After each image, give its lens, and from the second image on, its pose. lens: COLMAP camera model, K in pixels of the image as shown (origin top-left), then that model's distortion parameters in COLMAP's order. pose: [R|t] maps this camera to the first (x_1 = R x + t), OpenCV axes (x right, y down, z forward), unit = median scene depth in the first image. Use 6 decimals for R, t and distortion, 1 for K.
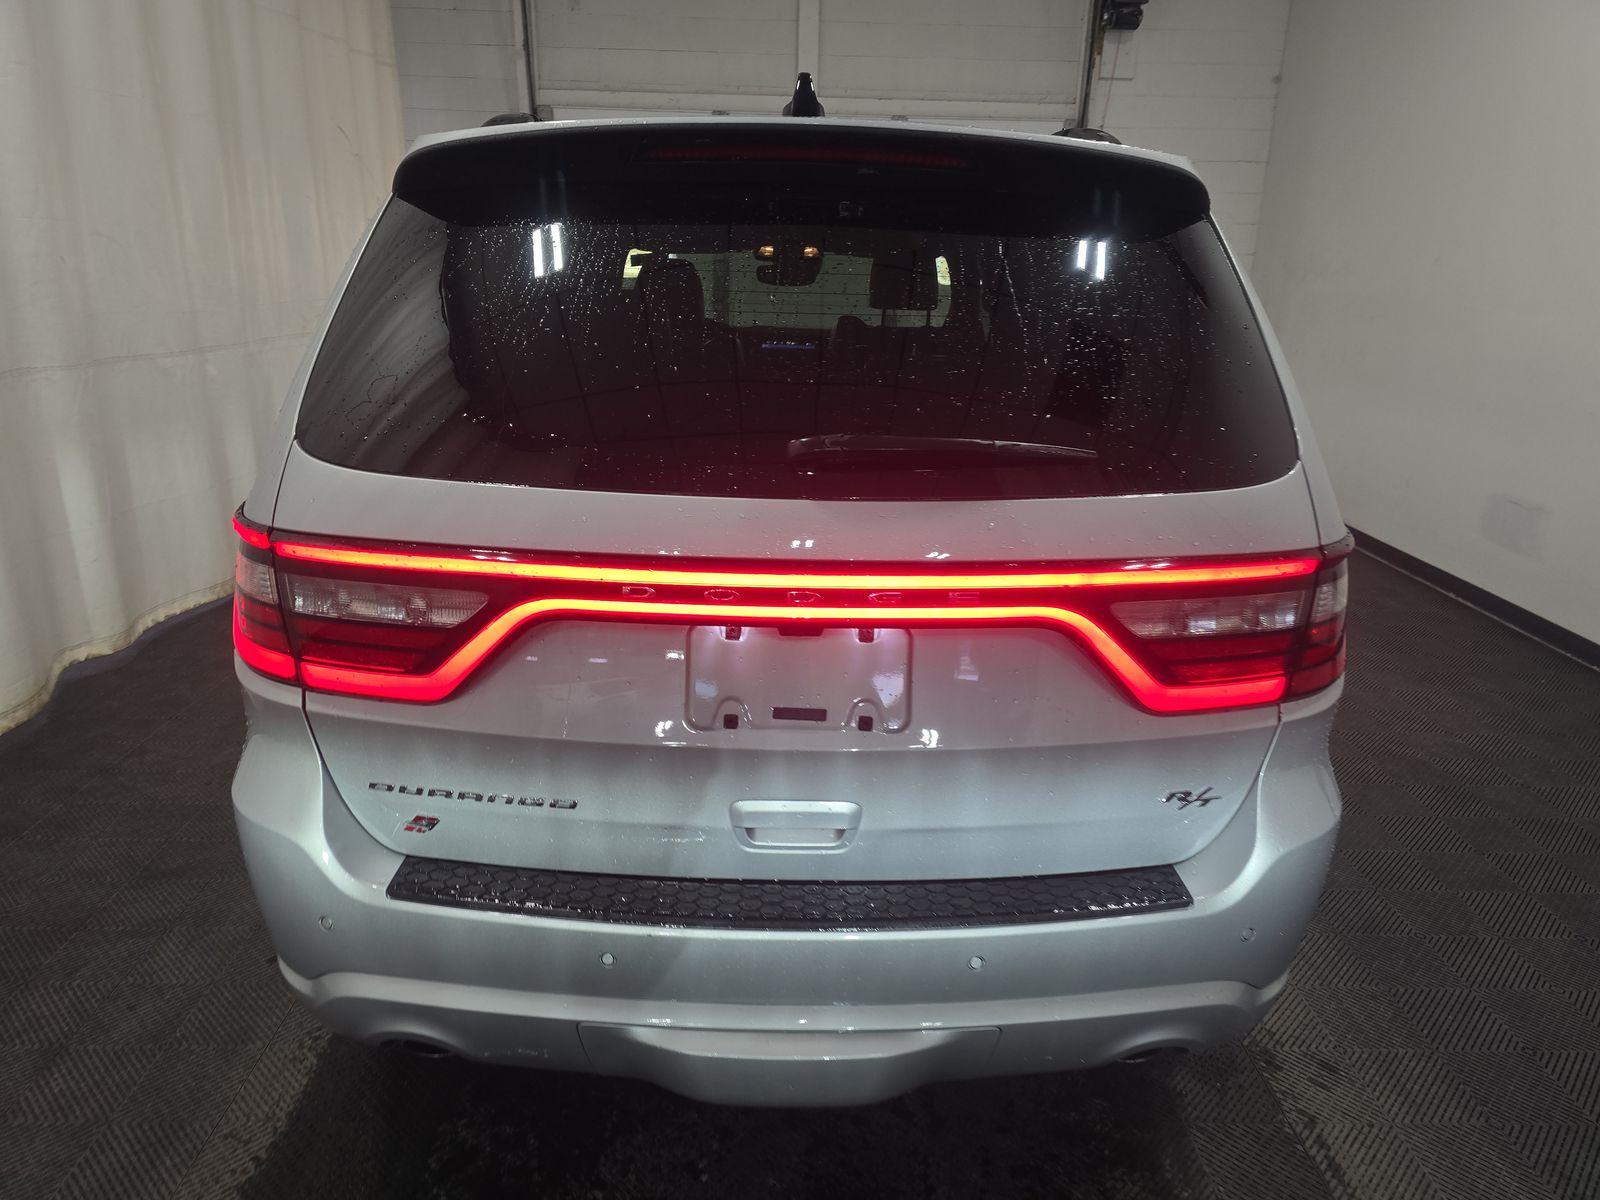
lens RADIAL K [[1080.0, 0, 800.0], [0, 1080.0, 600.0], [0, 0, 1]] dist [-0.015136, -0.002762]
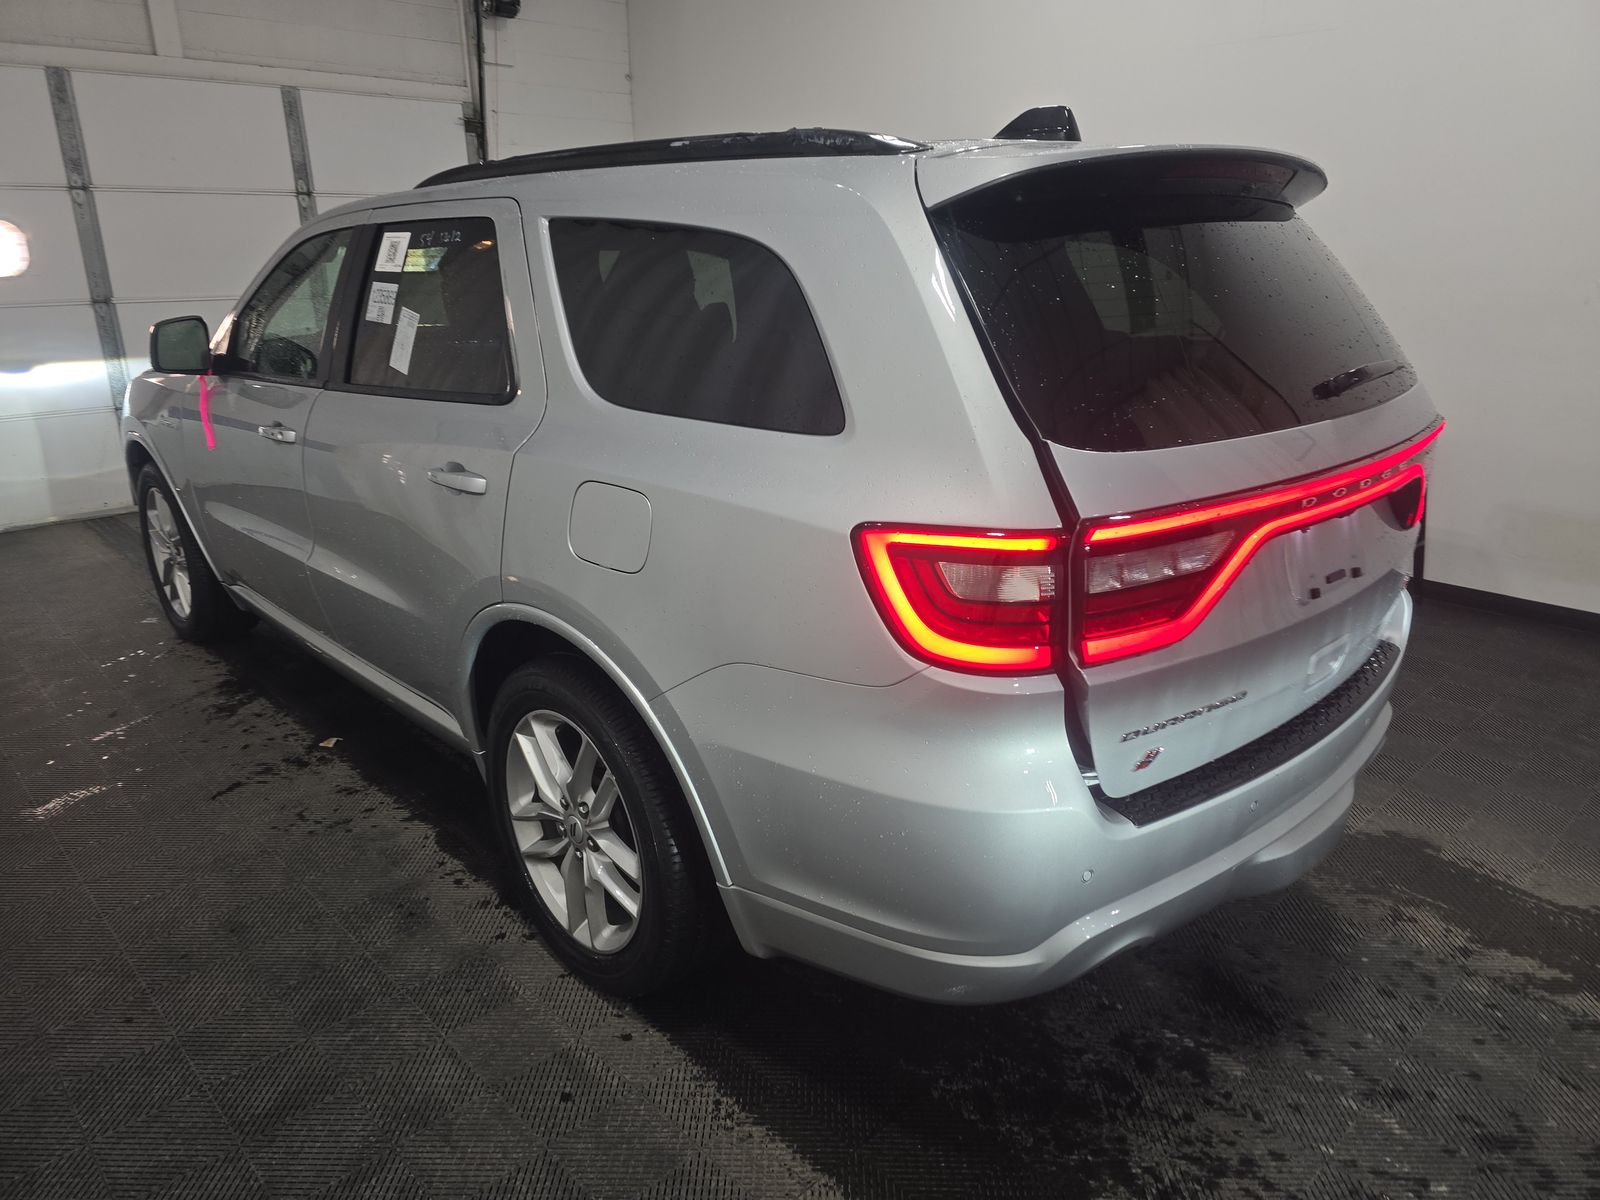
lens RADIAL K [[1069.8, 0, 800.0], [0, 1069.8, 600.0], [0, 0, 1]] dist [-0.024274, -0.002572]
pose [[0.728255, -0.230774, 0.645281, -1.284120], [0.216923, 0.970806, 0.102376, -0.143529], [-0.650068, 0.065421, 0.757054, 0.377893]]
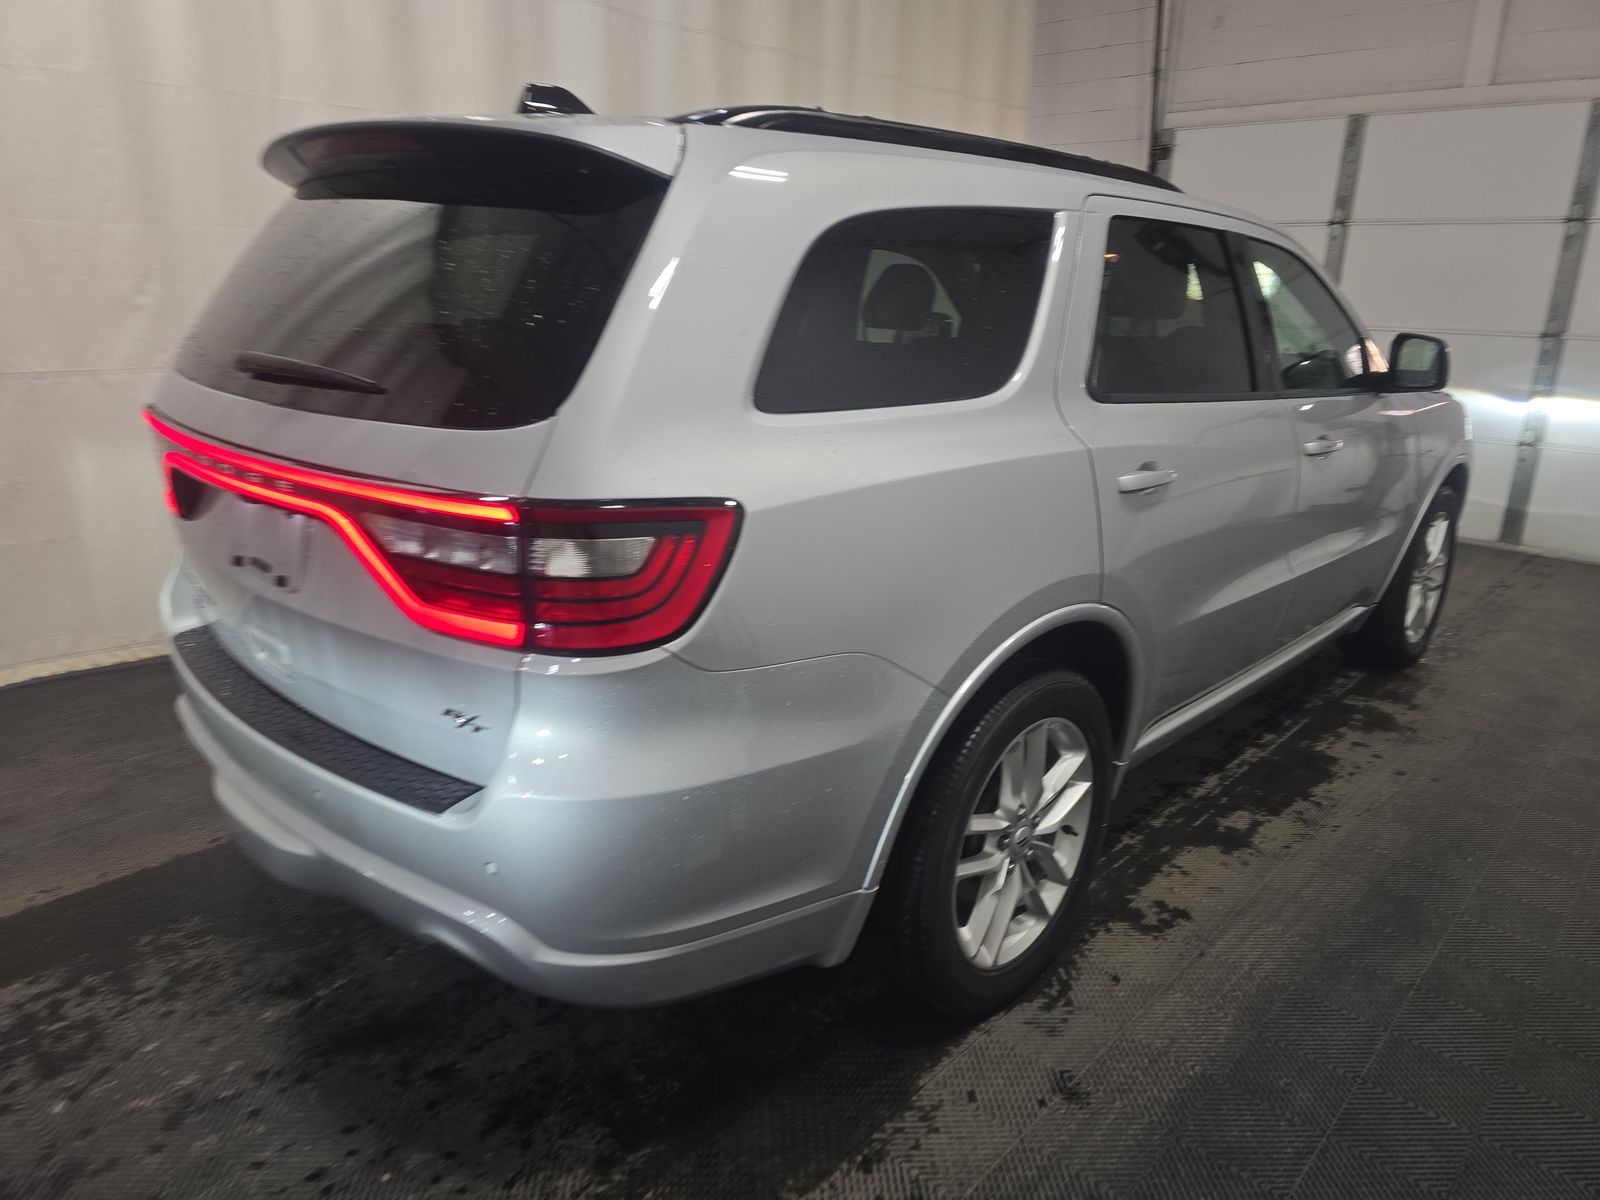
lens RADIAL K [[1080.0, 0, 800.0], [0, 1080.0, 600.0], [0, 0, 1]] dist [-0.015136, -0.002762]
pose [[0.736689, 0.179776, -0.651898, 1.274400], [-0.201098, 0.978643, 0.042630, -0.045097], [0.645639, 0.099690, 0.757108, 0.393913]]
